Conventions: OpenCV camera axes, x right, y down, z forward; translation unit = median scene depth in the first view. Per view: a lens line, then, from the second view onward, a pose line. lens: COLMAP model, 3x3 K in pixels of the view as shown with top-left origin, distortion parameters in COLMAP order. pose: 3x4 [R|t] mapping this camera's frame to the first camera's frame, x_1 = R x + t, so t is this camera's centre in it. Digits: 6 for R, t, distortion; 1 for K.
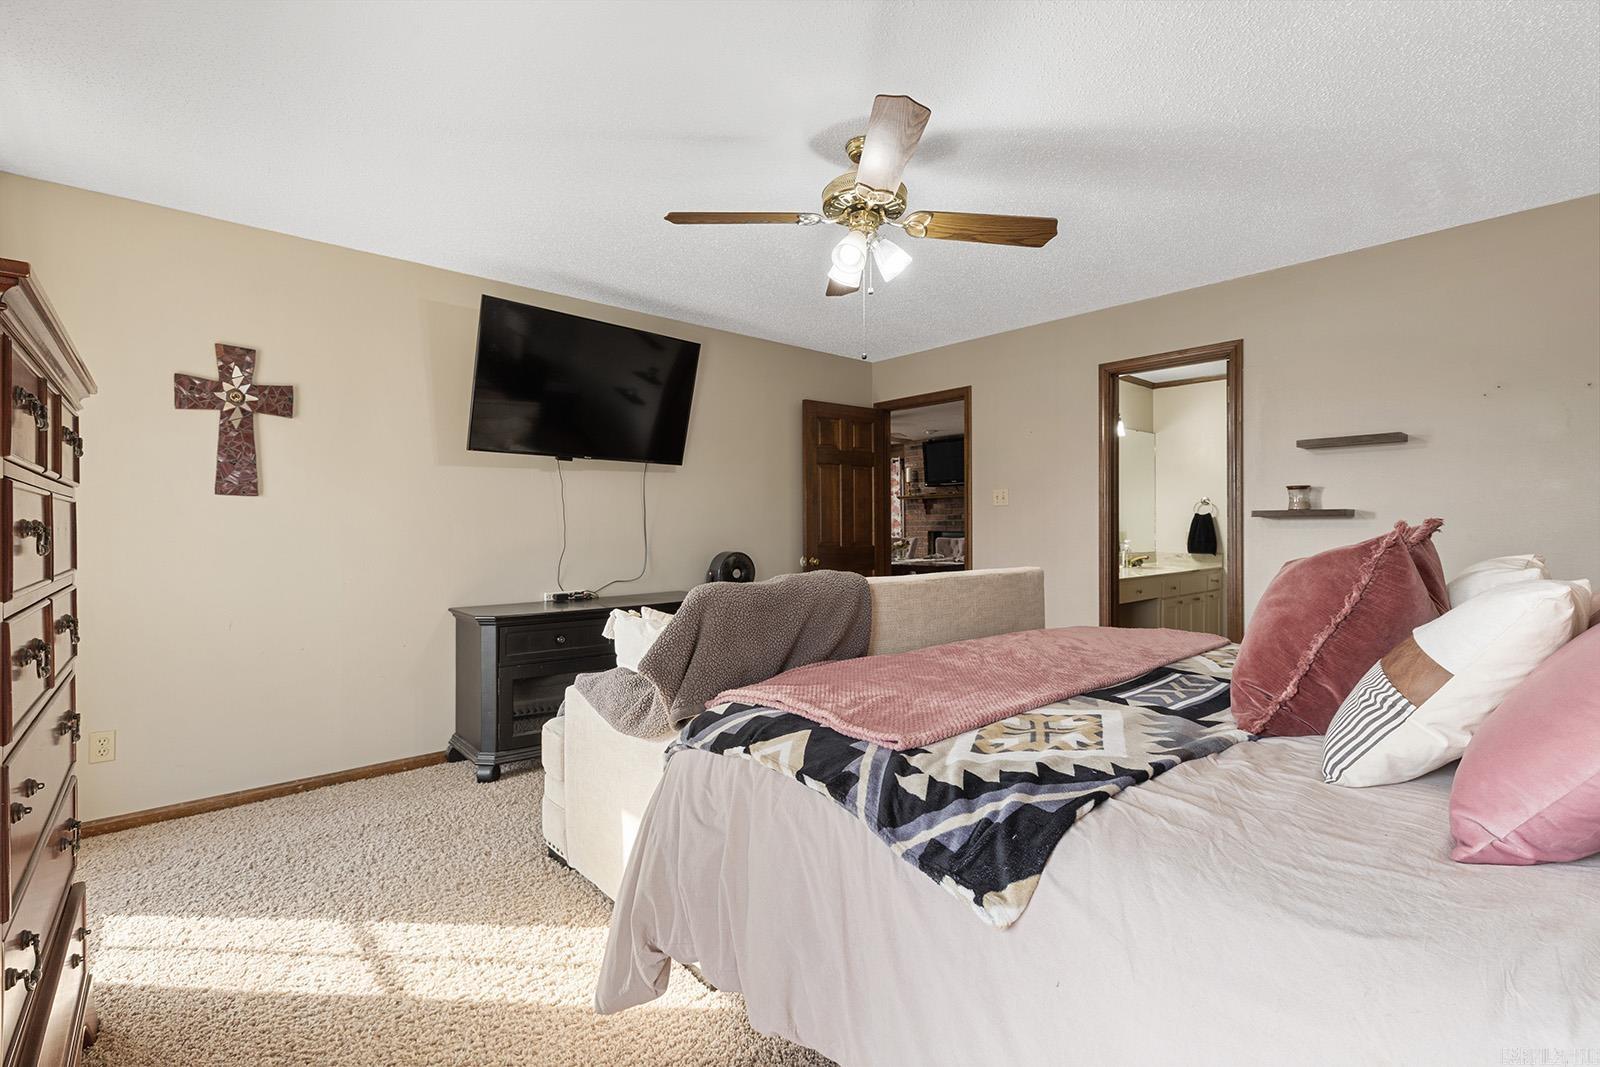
lens RADIAL K [[724.4, 0, 792.8], [0, 724.4, 531.9], [0, 0, 1]] dist [0.004774, -0.001269]
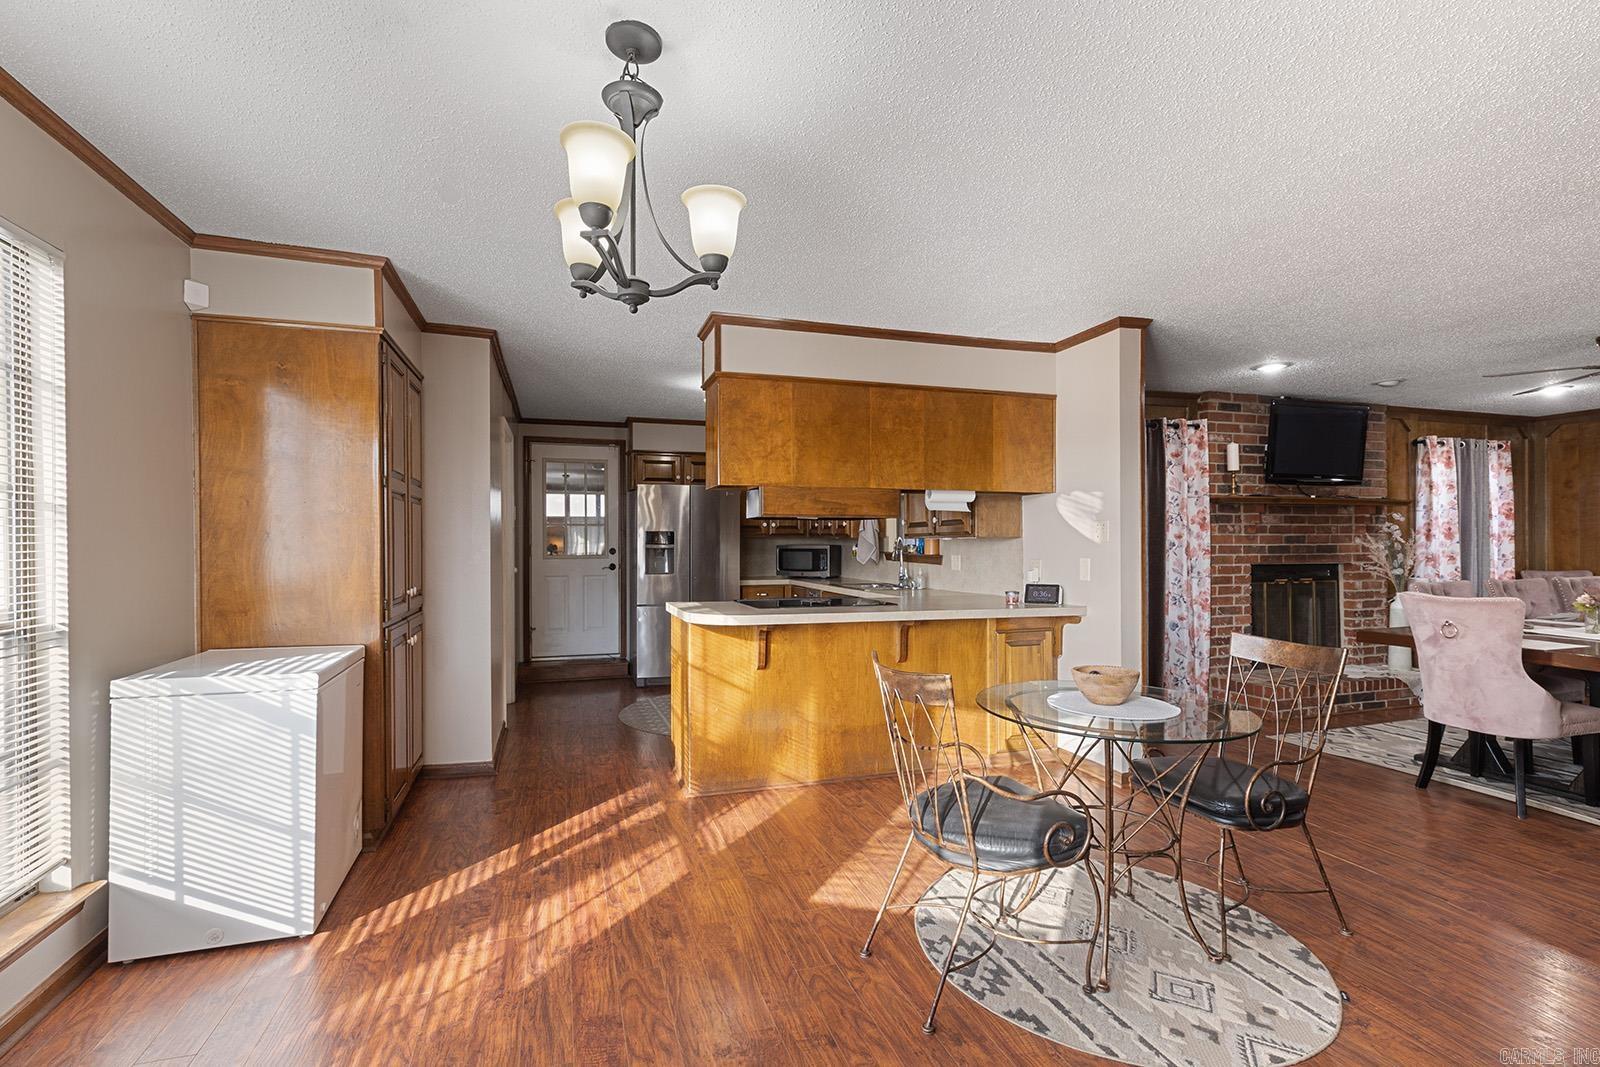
lens RADIAL K [[724.4, 0, 802.3], [0, 724.4, 546.7], [0, 0, 1]] dist [0.004774, -0.001269]
pose [[0.400615, 0.001229, 0.916246, -0.450480], [0.007457, 0.999962, -0.004602, -0.014049], [-0.916216, 0.008676, 0.400591, 1.094172]]
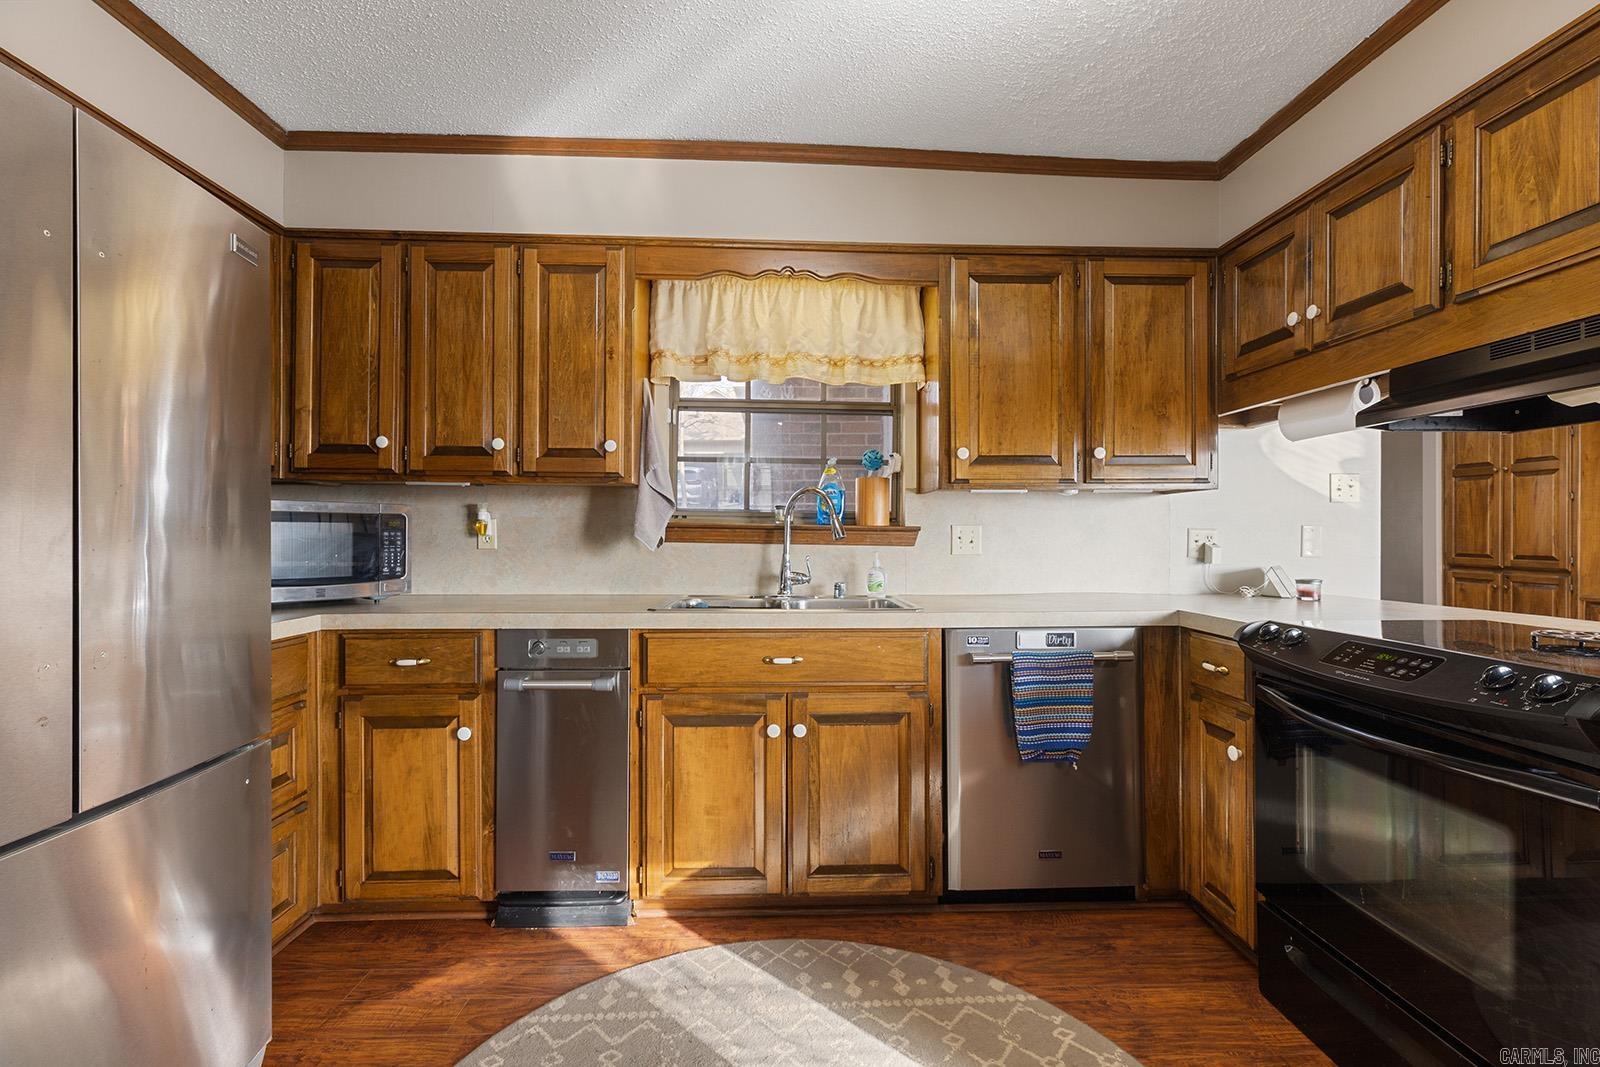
lens RADIAL K [[724.4, 0, 796.9], [0, 724.4, 534.3], [0, 0, 1]] dist [0.004774, -0.001269]
pose [[-0.777140, 0.004446, 0.629312, -0.063950], [0.008744, 0.999955, 0.003734, -0.008450], [-0.629267, 0.008404, -0.777143, 1.448501]]
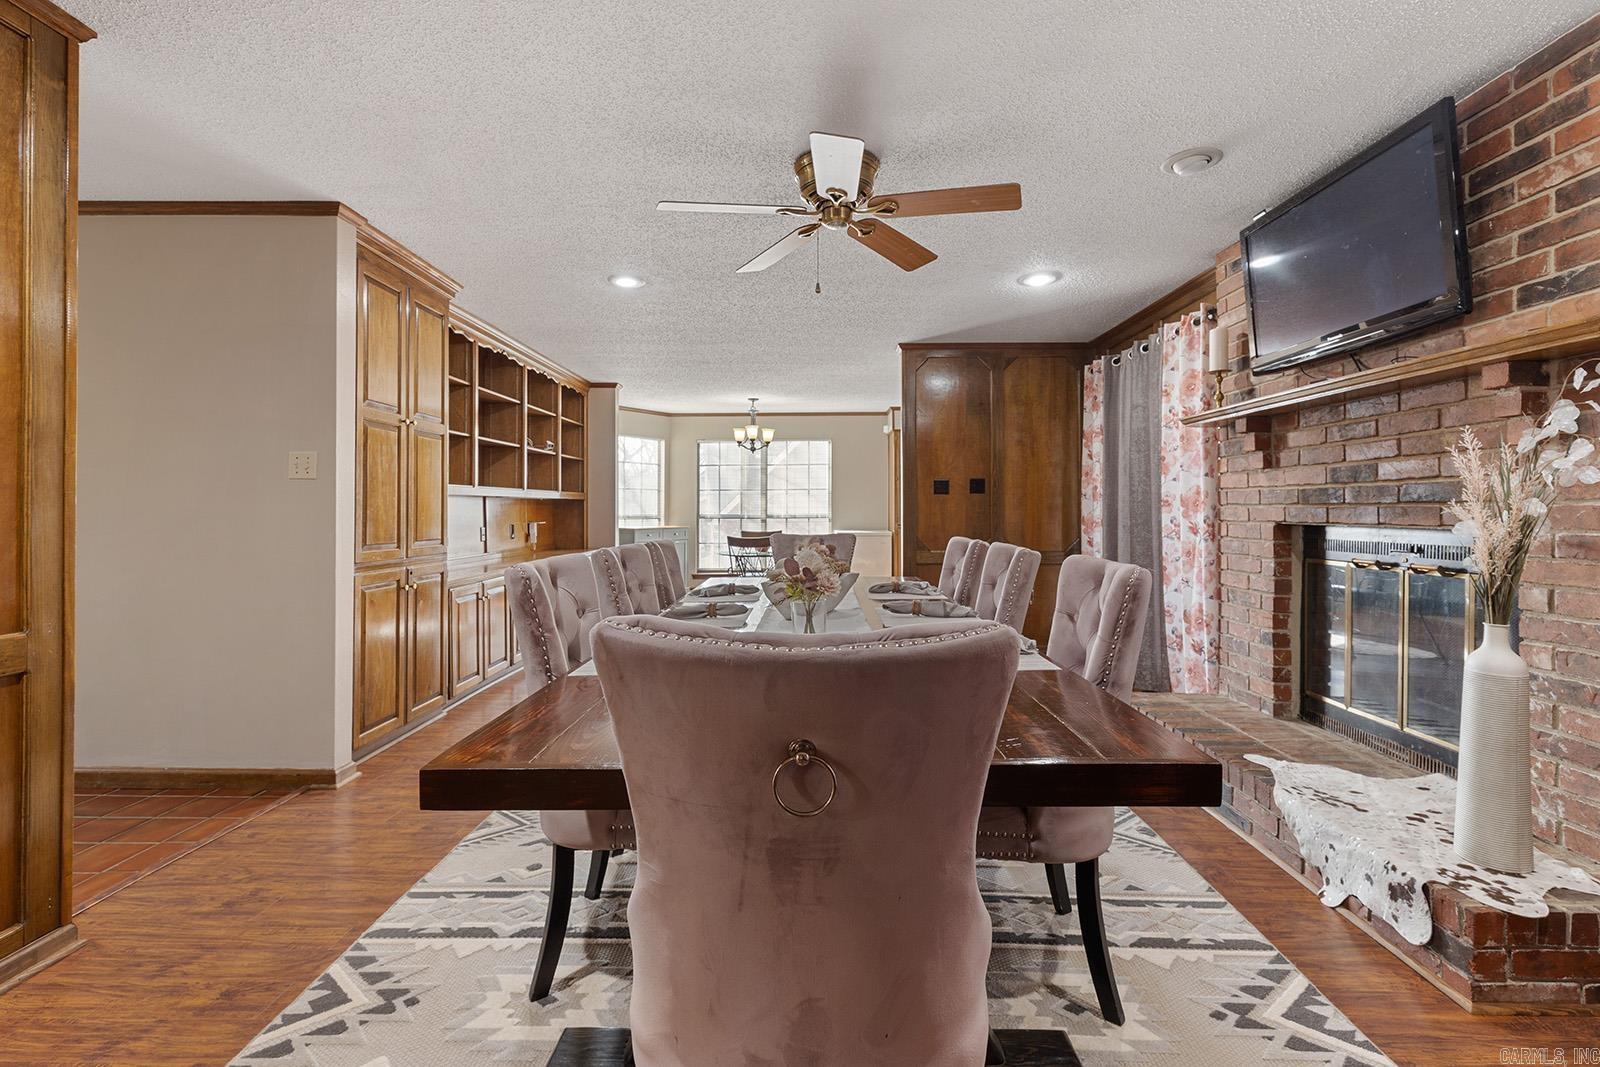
lens RADIAL K [[724.4, 0, 804.4], [0, 724.4, 497.0], [0, 0, 1]] dist [0.004774, -0.001269]
pose [[0.742742, -0.006364, -0.669547, 0.244689], [-0.007984, 0.999800, -0.018359, -0.004608], [0.669530, 0.018982, 0.742542, 0.643189]]
